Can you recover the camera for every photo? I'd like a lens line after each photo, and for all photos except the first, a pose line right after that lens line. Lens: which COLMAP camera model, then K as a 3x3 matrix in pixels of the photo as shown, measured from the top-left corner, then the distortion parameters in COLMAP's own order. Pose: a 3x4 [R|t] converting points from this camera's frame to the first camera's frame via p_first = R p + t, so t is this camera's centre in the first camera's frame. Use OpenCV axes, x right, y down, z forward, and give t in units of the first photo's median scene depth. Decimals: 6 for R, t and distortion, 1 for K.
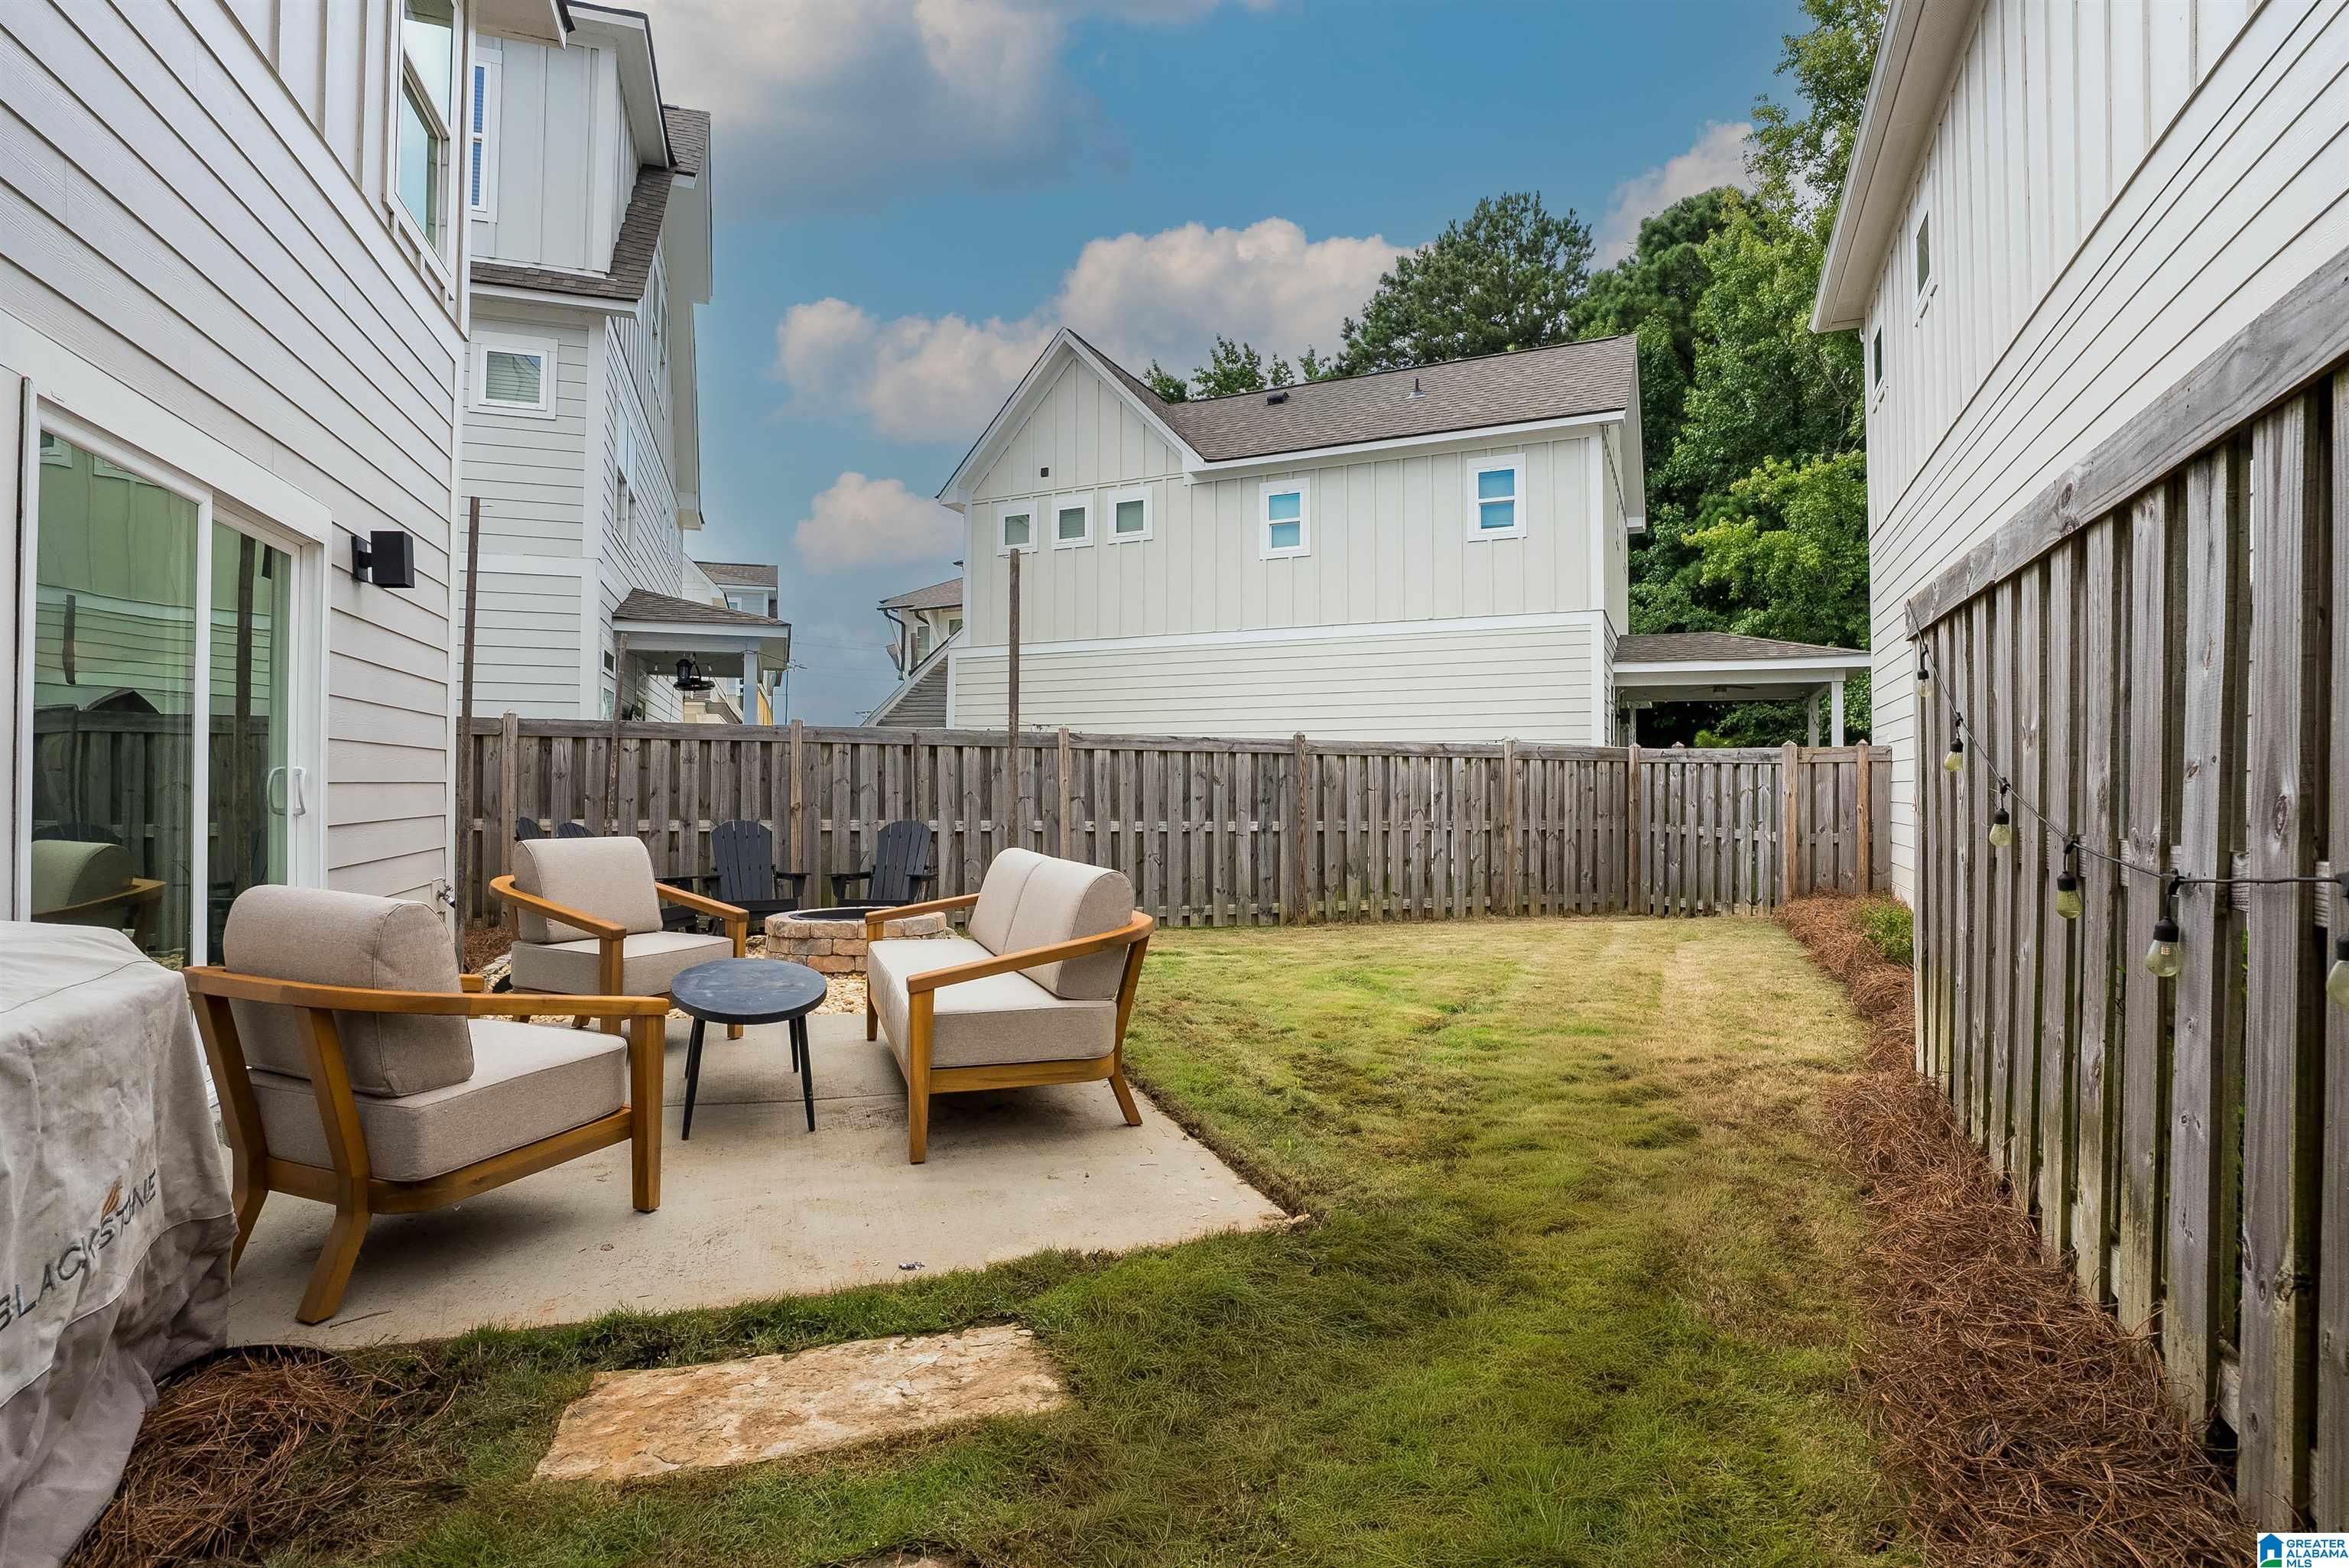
lens RADIAL K [[1094.6, 0, 1163.3], [0, 1094.6, 787.8], [0, 0, 1]] dist [-0.003320, 0.000468]
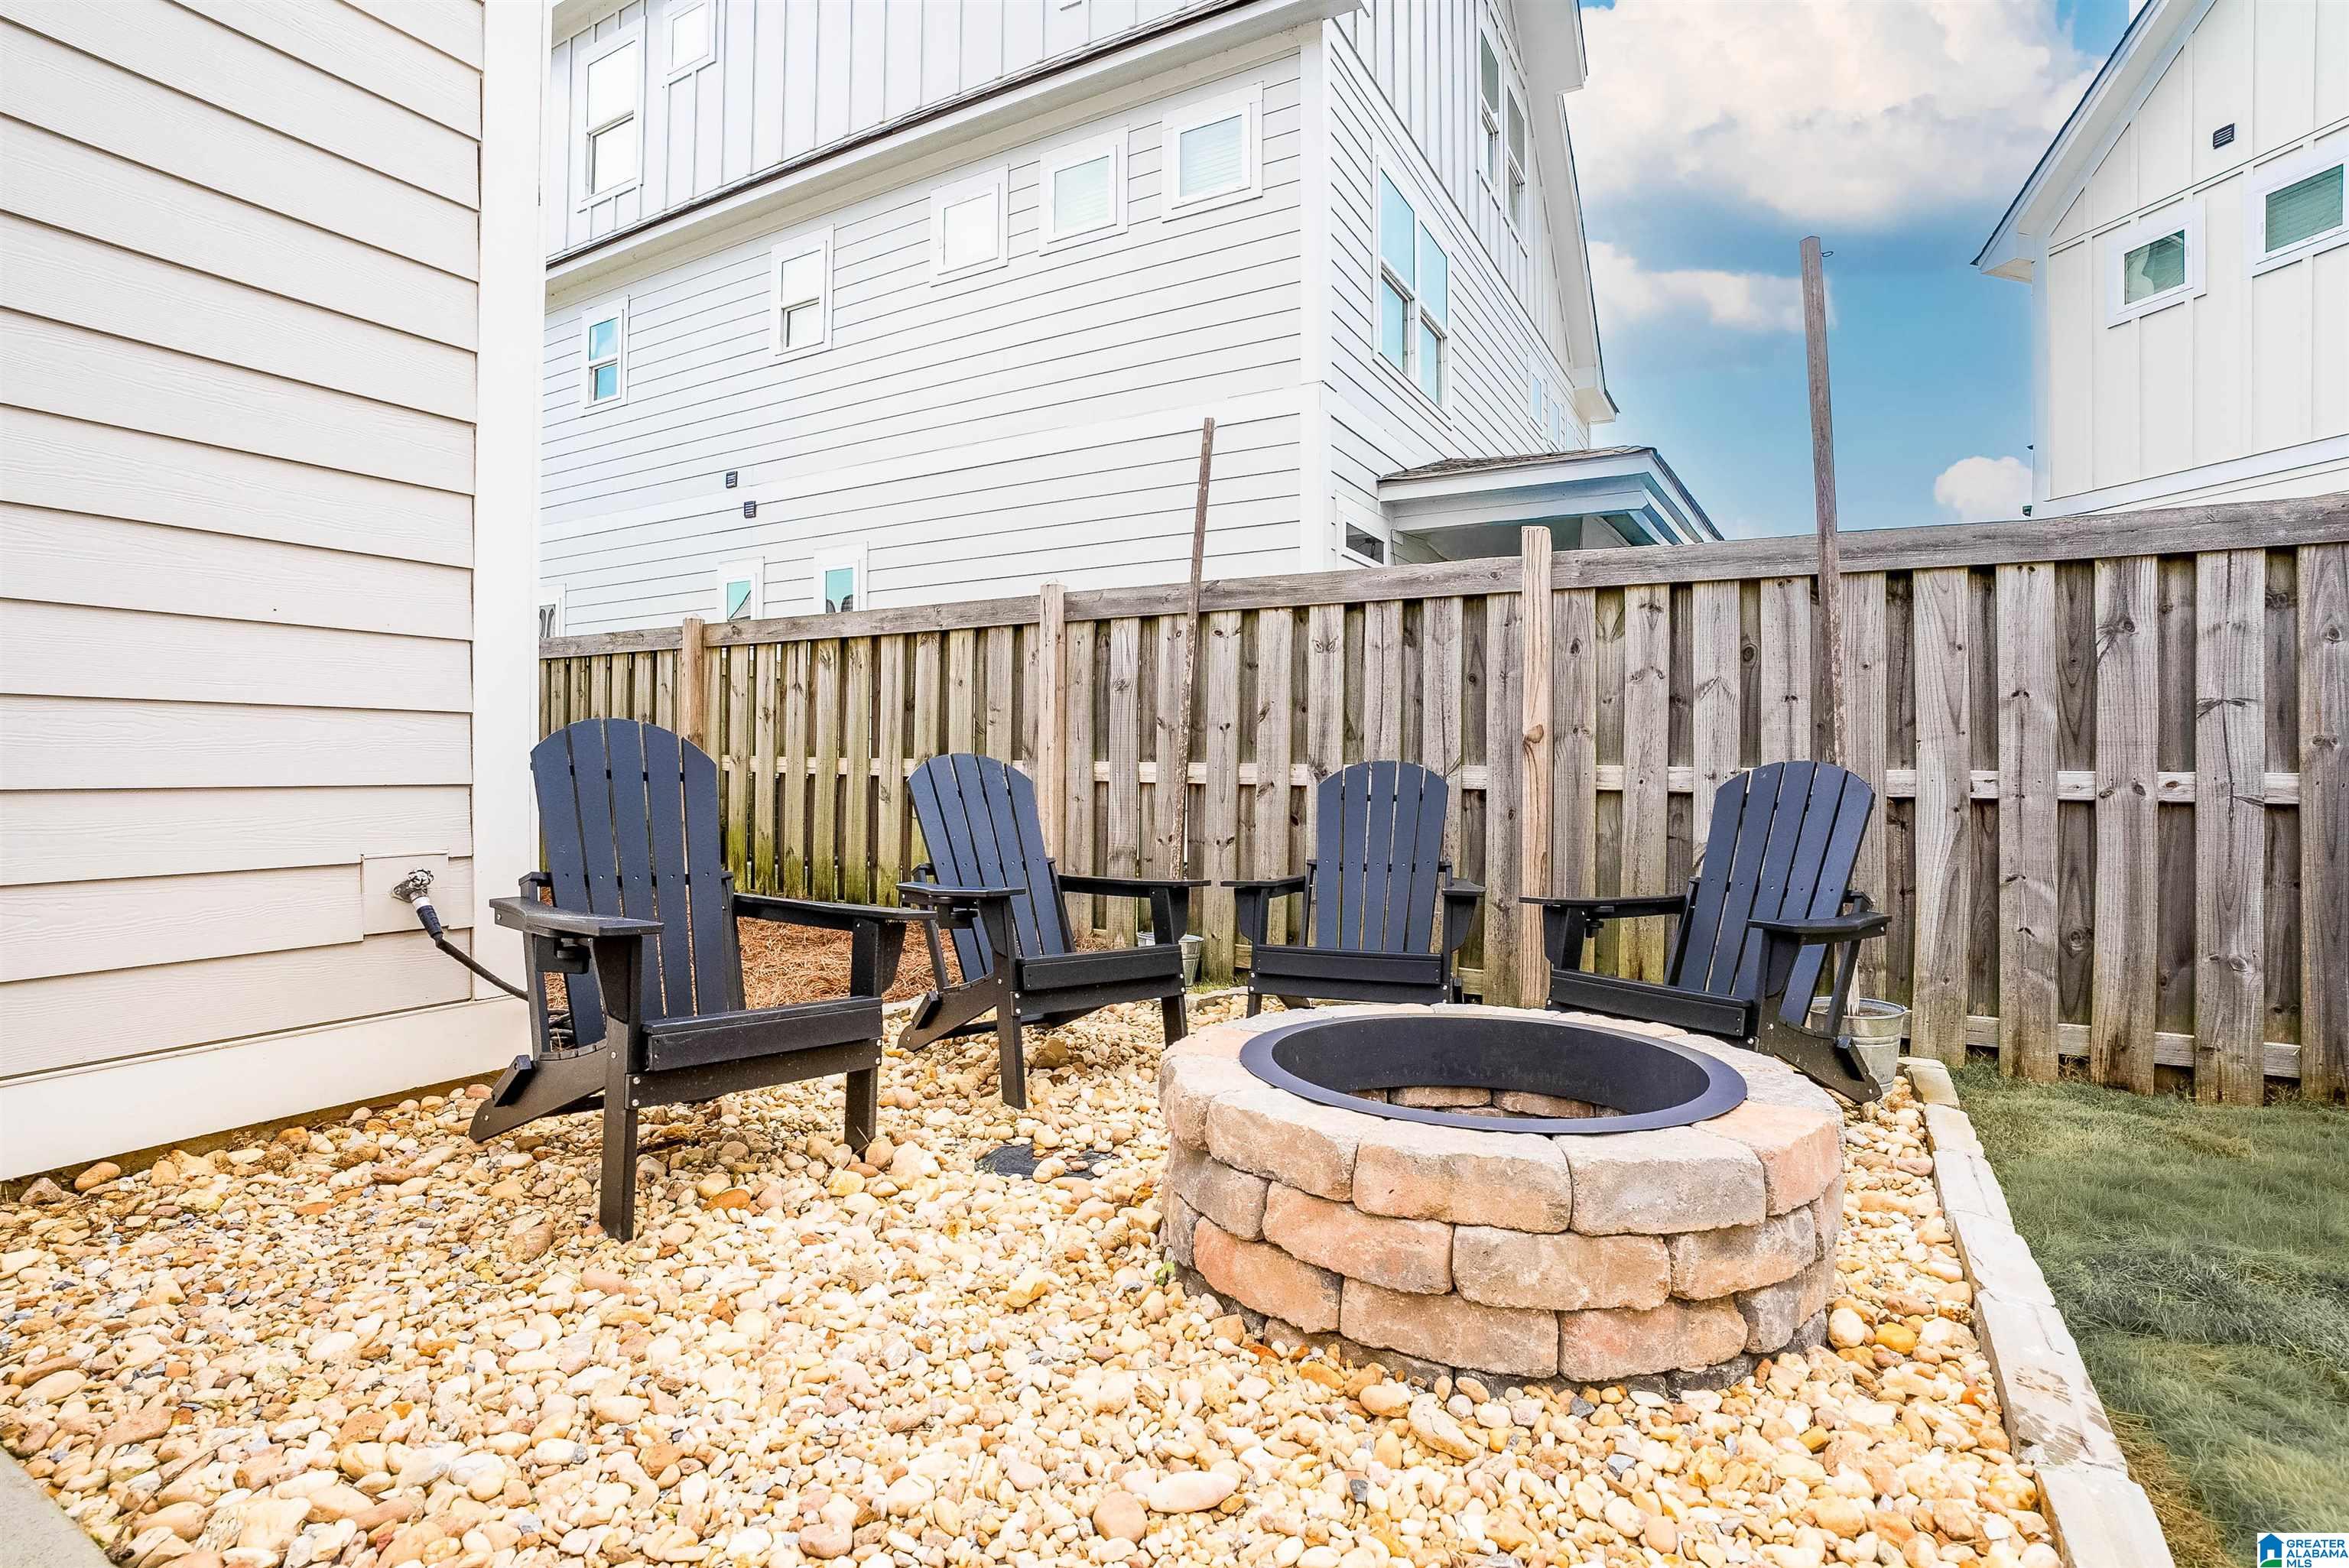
lens RADIAL K [[1094.6, 0, 1174.3], [0, 1094.6, 777.4], [0, 0, 1]] dist [-0.003320, 0.000468]
pose [[0.652648, -0.004289, -0.757649, -0.092491], [0.003892, 0.999990, -0.002308, 0.035233], [0.757651, -0.001442, 0.652658, 0.595813]]
